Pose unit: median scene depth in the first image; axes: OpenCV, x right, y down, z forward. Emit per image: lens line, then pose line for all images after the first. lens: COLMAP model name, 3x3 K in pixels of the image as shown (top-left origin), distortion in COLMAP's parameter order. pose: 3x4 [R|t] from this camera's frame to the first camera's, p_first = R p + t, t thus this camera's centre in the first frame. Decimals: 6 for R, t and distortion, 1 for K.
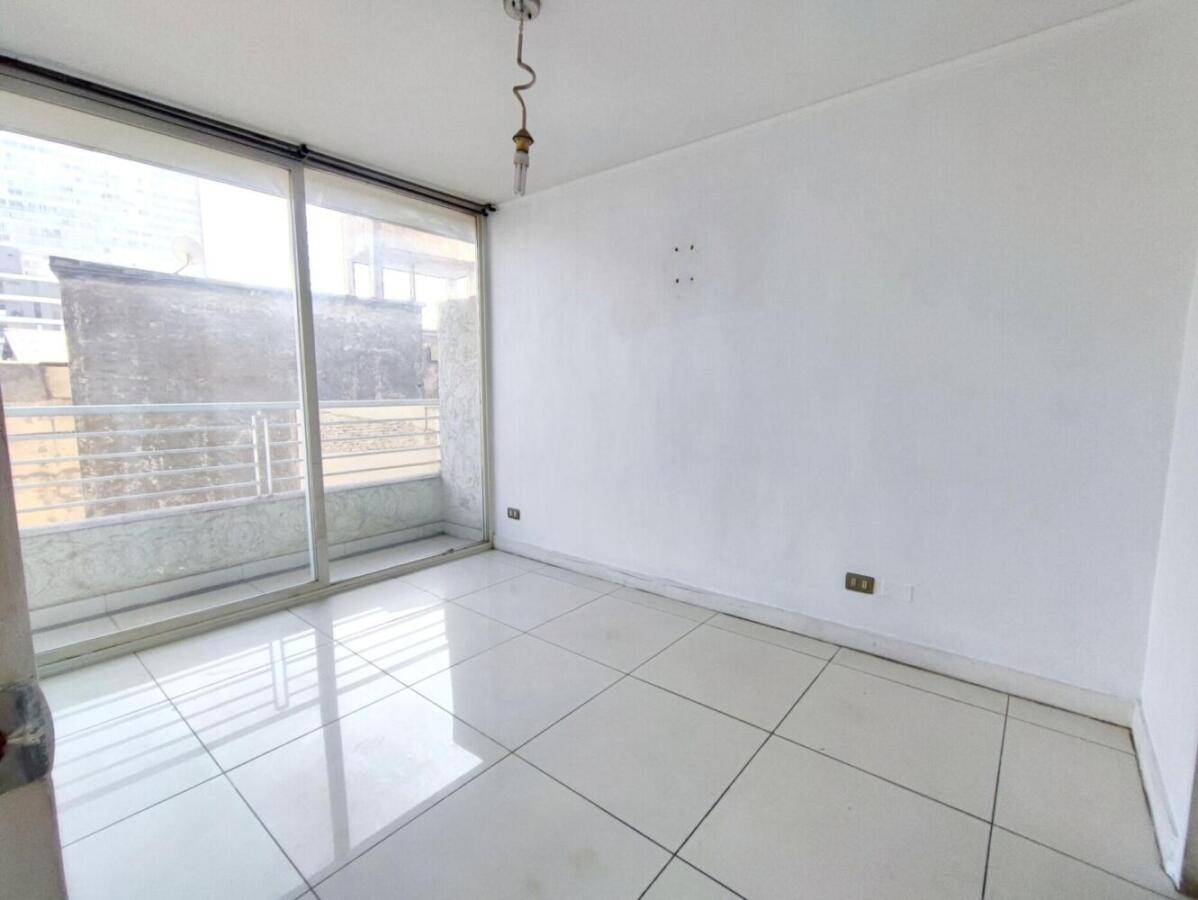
lens RADIAL K [[545.0, 0, 601.5], [0, 545.0, 443.6], [0, 0, 1]] dist [0.000686, 0.000064]
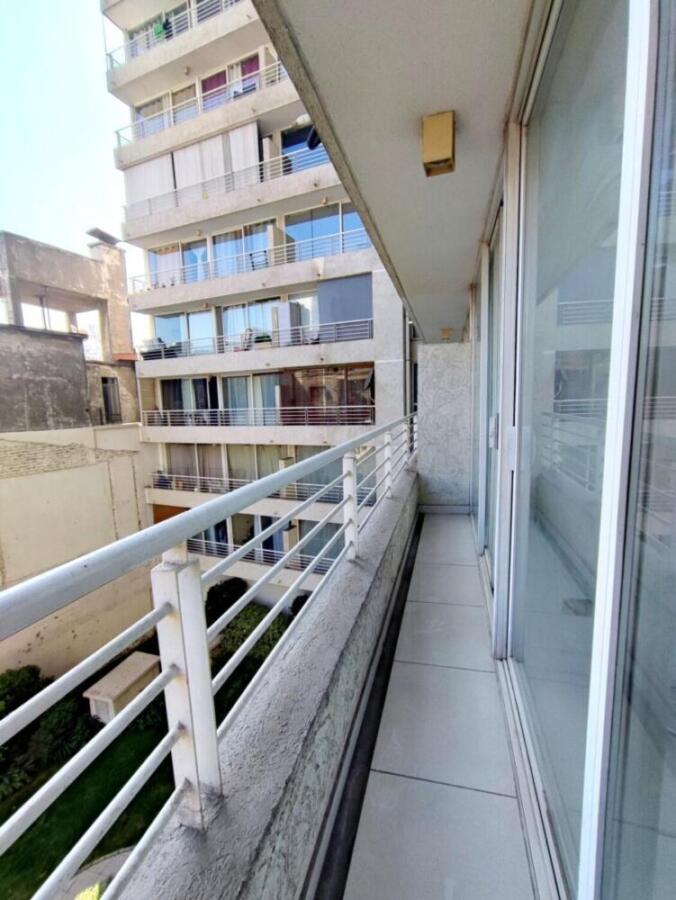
lens RADIAL K [[409.4, 0, 336.6], [0, 409.4, 458.4], [0, 0, 1]] dist [0.000686, 0.000064]
pose [[0.914782, -0.080339, 0.395877, -0.225433], [0.069747, 0.996718, 0.041104, -0.008173], [-0.397880, -0.009990, 0.917383, 0.033976]]
